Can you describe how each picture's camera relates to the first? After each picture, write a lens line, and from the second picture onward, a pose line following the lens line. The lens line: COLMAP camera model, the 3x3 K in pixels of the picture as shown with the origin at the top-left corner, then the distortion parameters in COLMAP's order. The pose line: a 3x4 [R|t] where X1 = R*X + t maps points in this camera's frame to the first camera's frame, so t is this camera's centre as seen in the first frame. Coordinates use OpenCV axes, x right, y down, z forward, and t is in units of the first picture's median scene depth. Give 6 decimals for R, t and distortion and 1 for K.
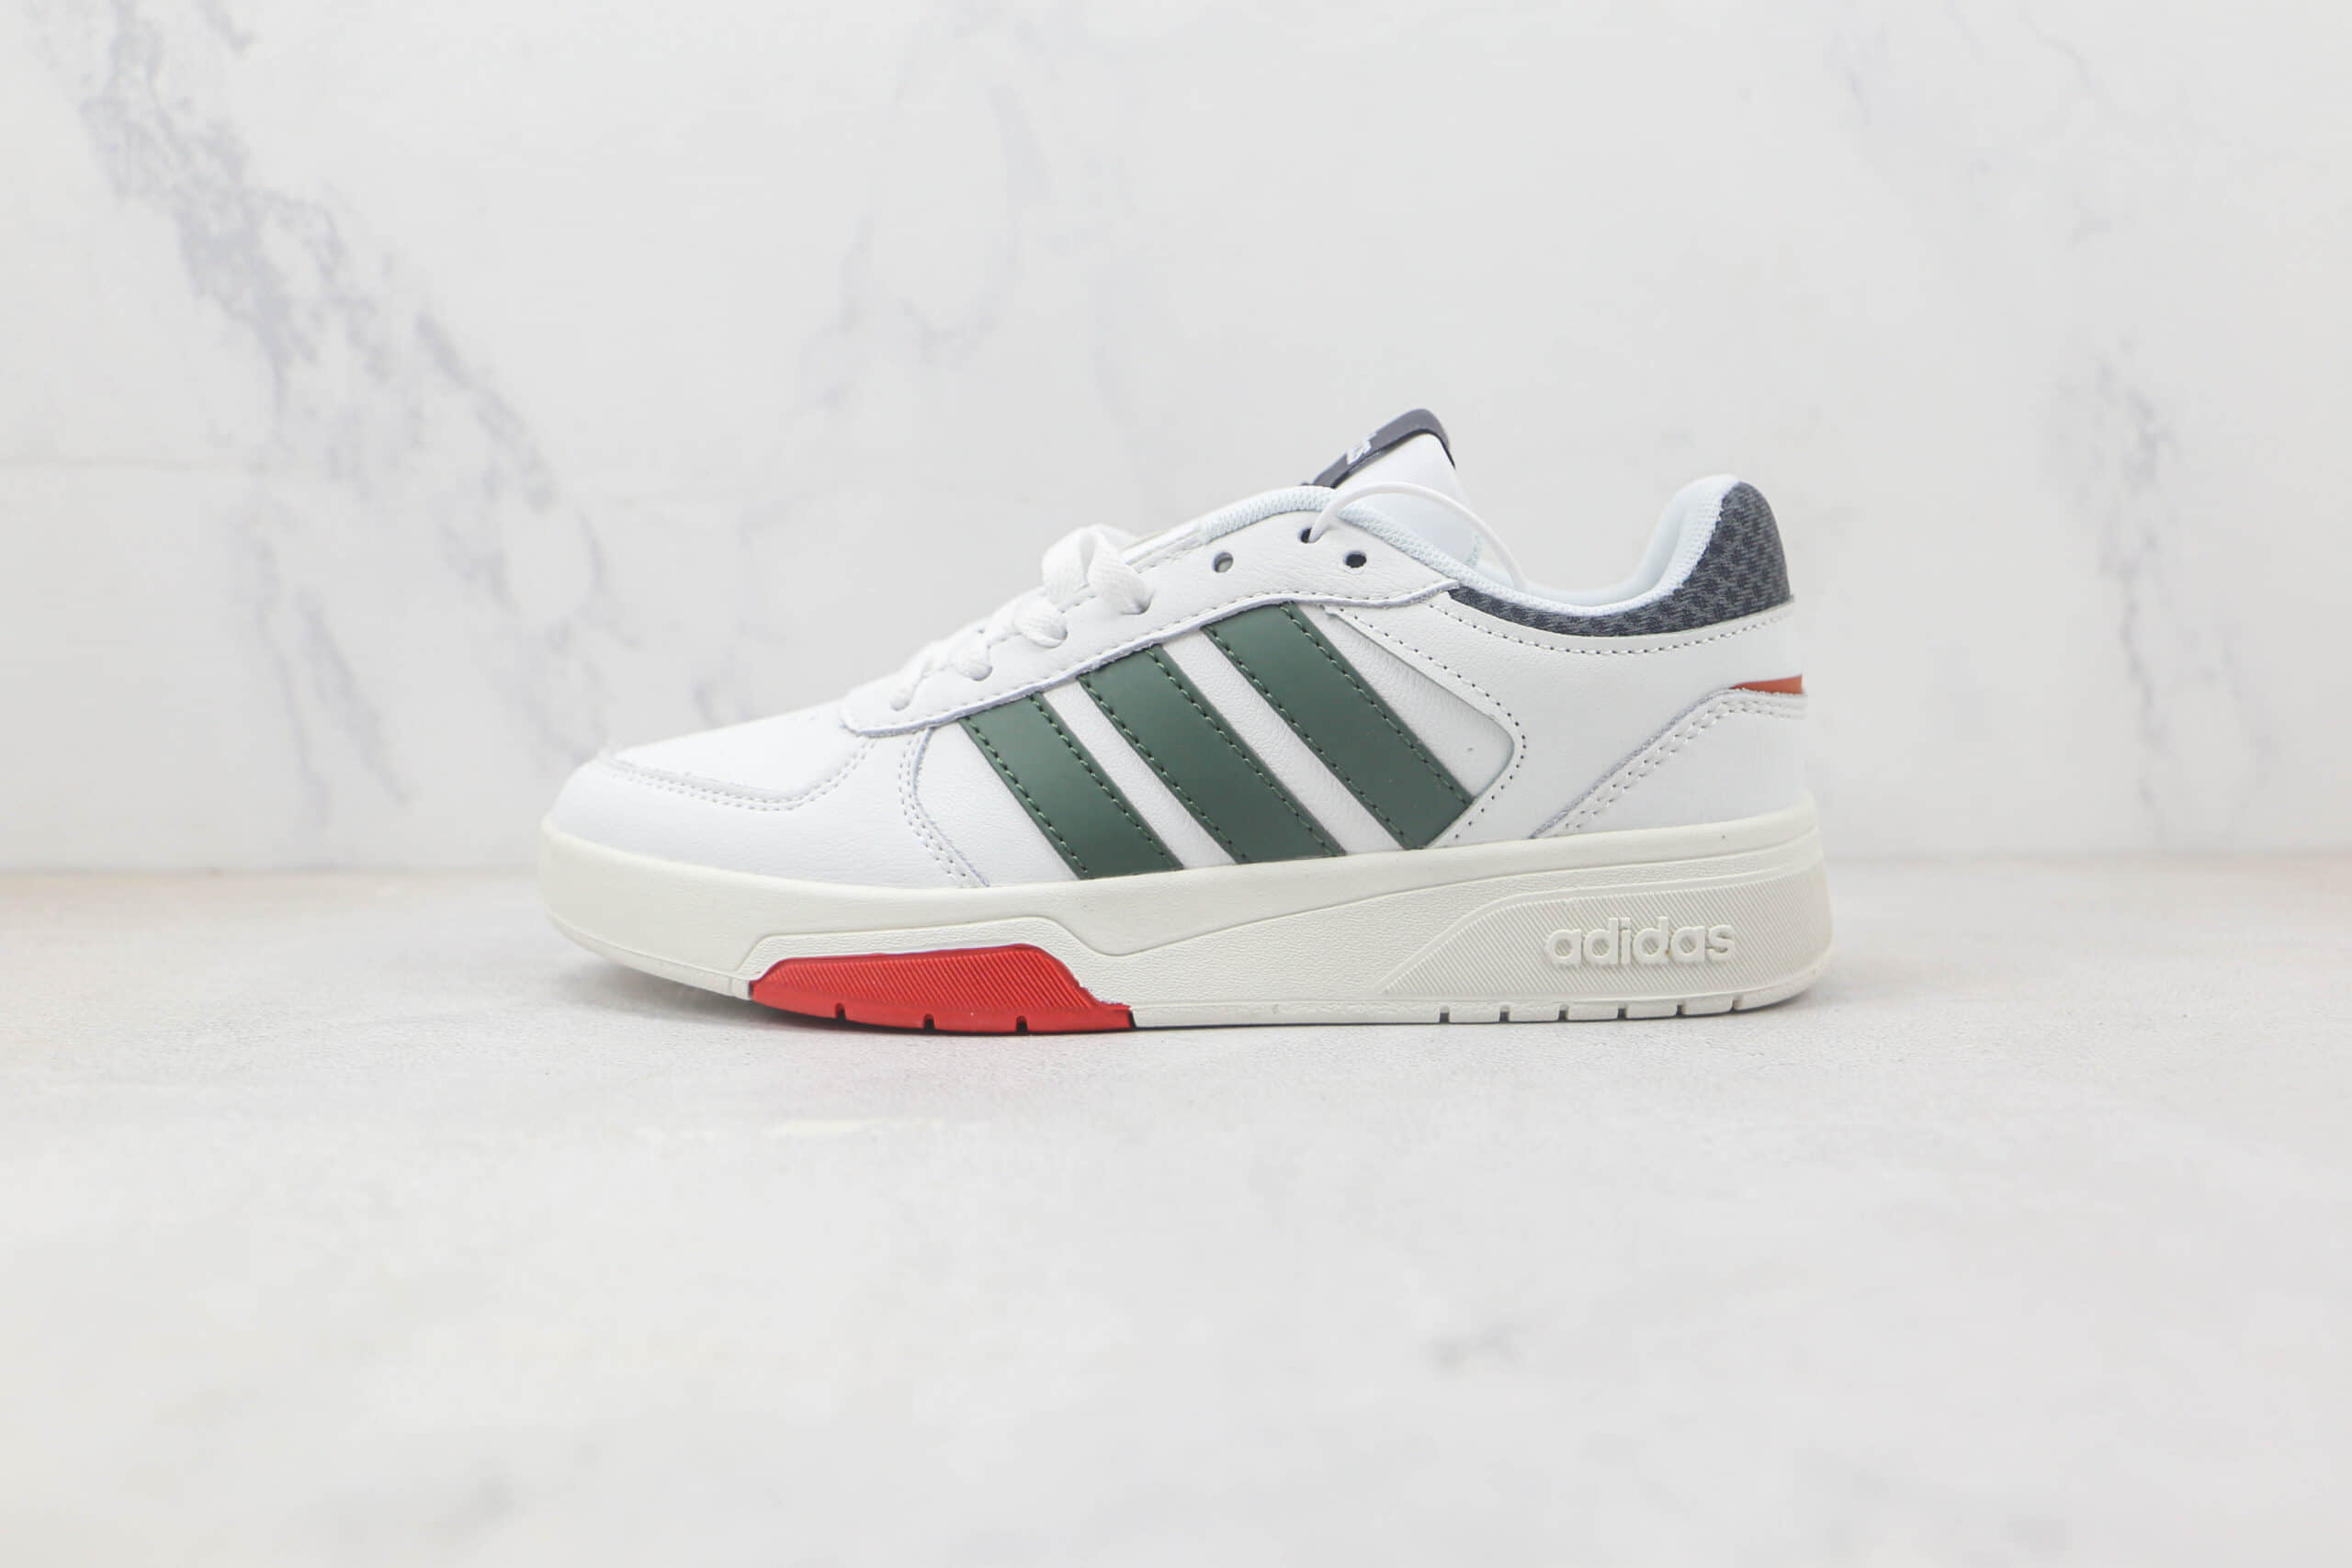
lens RADIAL K [[2301.9, 0, 1176.0], [0, 2301.9, 784.0], [0, 0, 1]] dist [-0.055118, 0.008031]
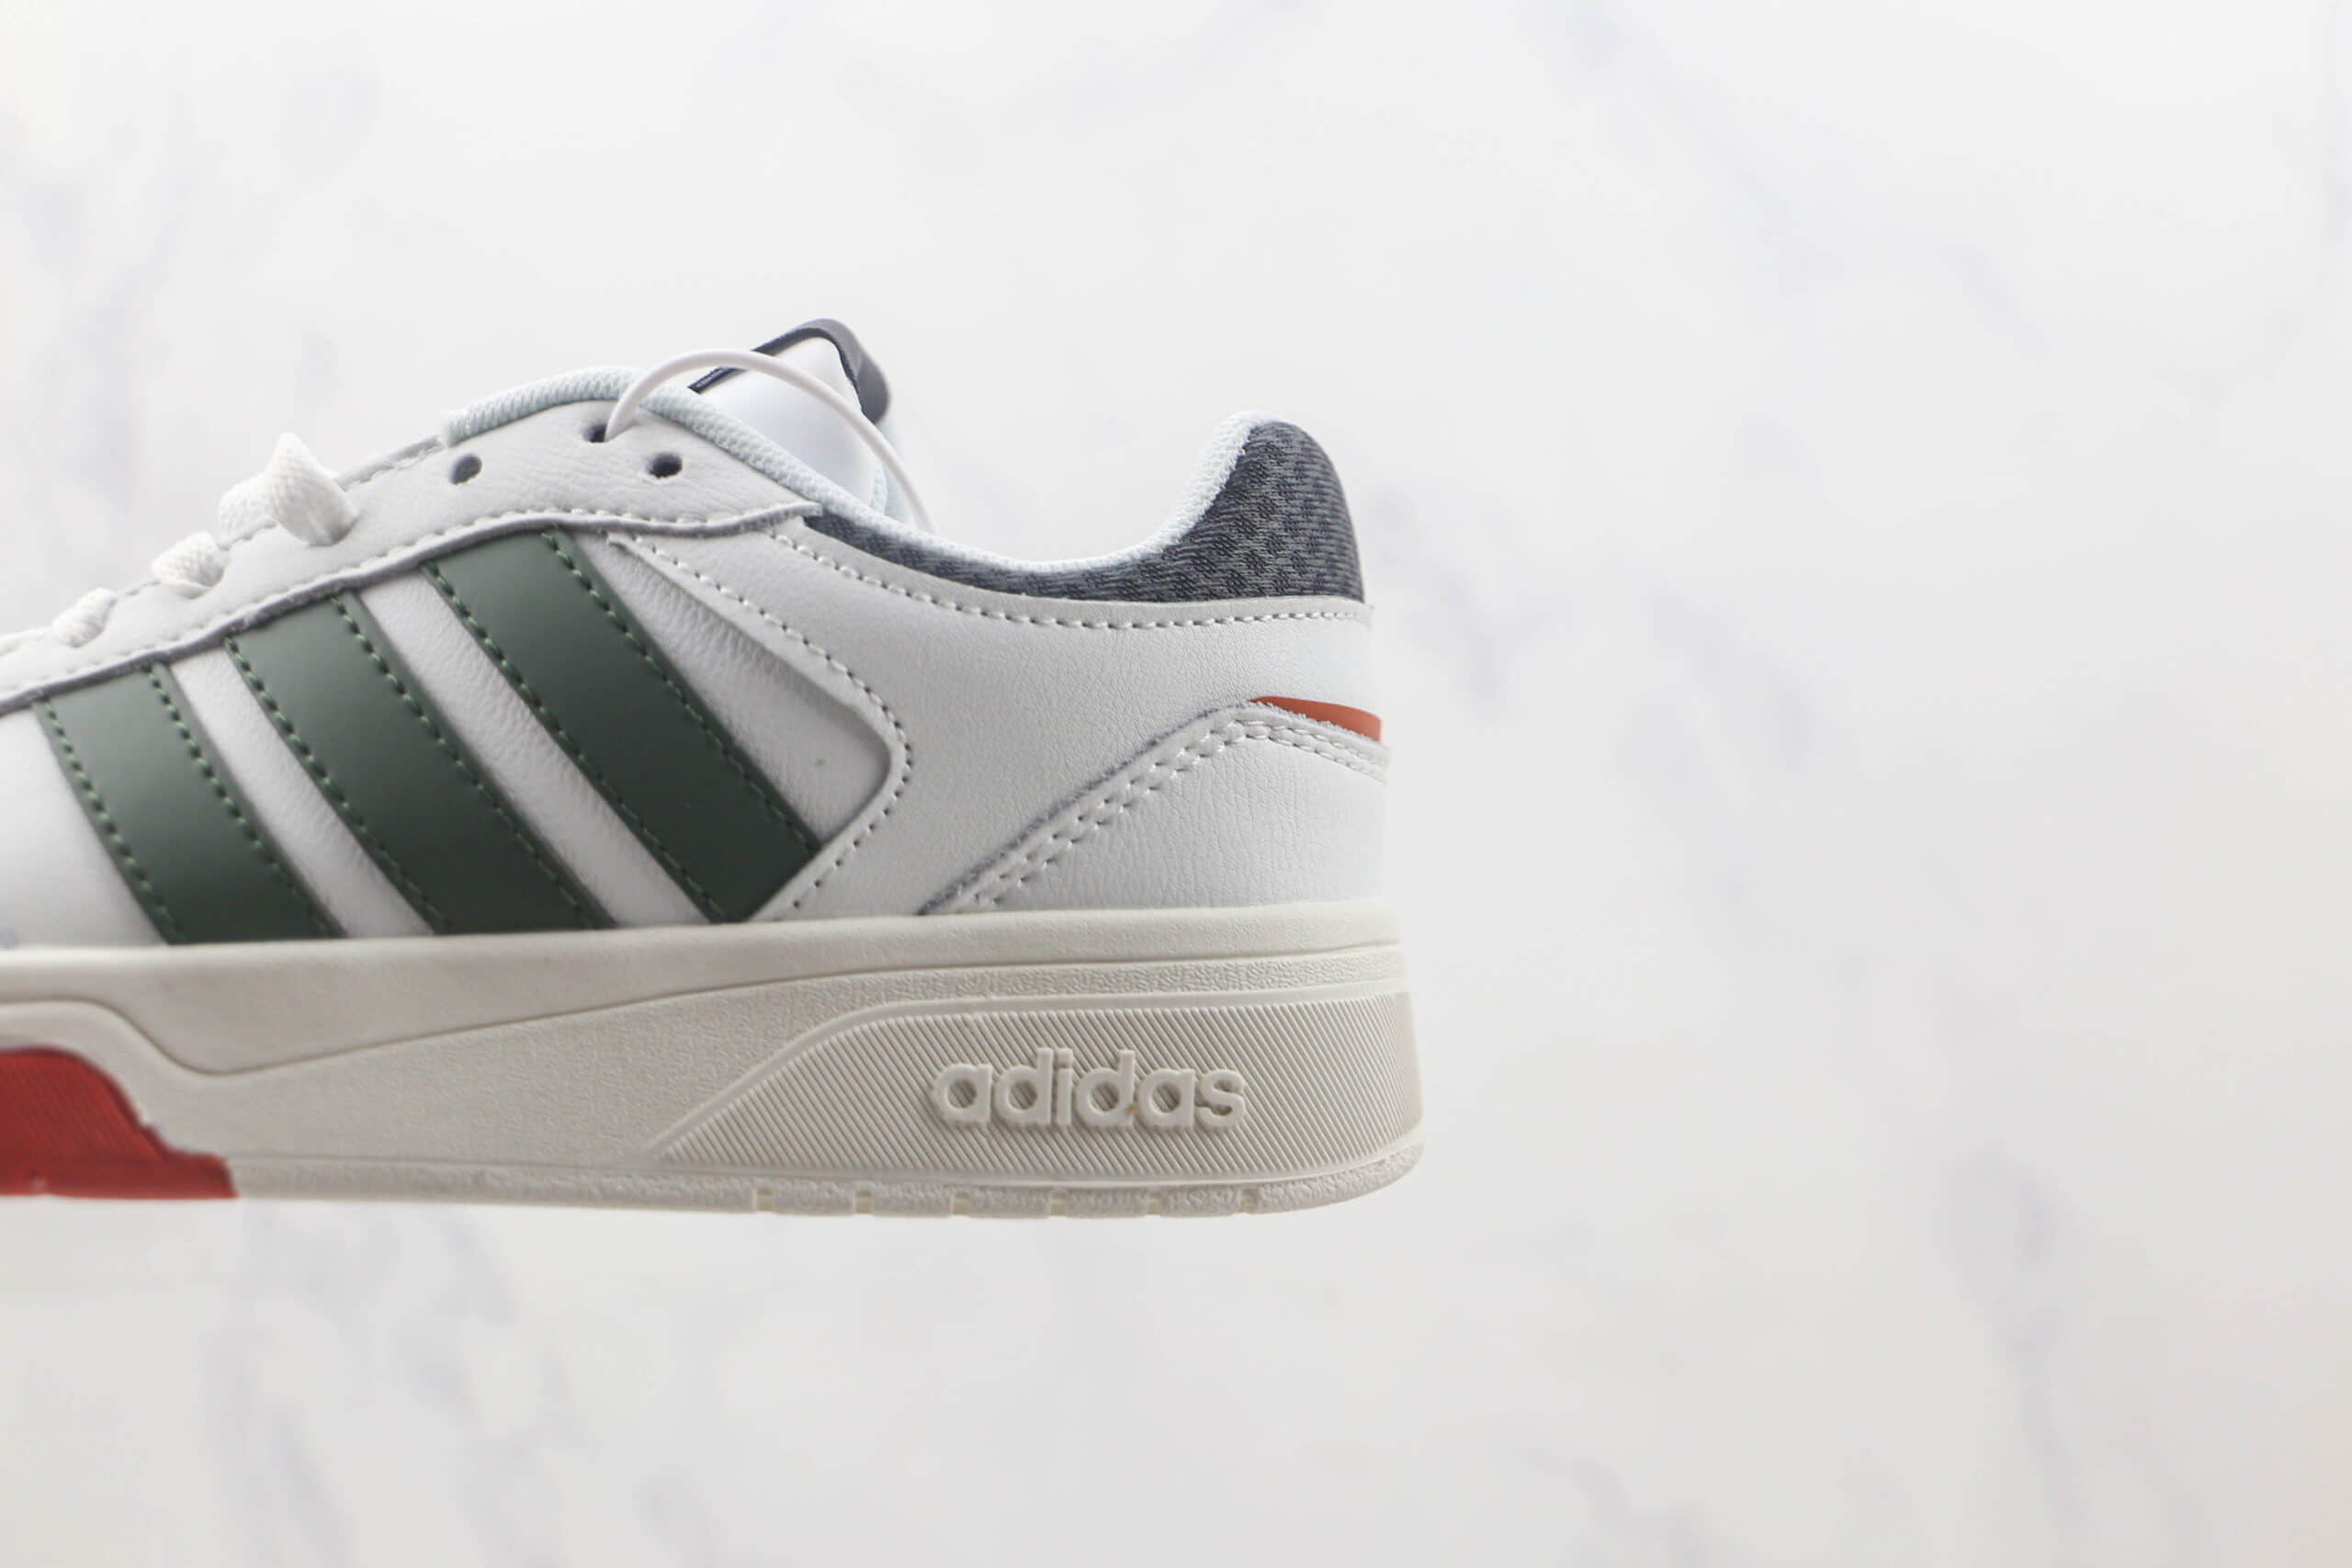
lens RADIAL K [[2304.2, 0, 1212.2], [0, 2304.2, 790.4], [0, 0, 1]] dist [-0.051478, -0.012970]
pose [[0.994654, 0.049802, 0.090463, 0.175117], [-0.031468, 0.980534, -0.193810, 0.108483], [-0.098354, 0.189927, 0.976859, 0.378918]]
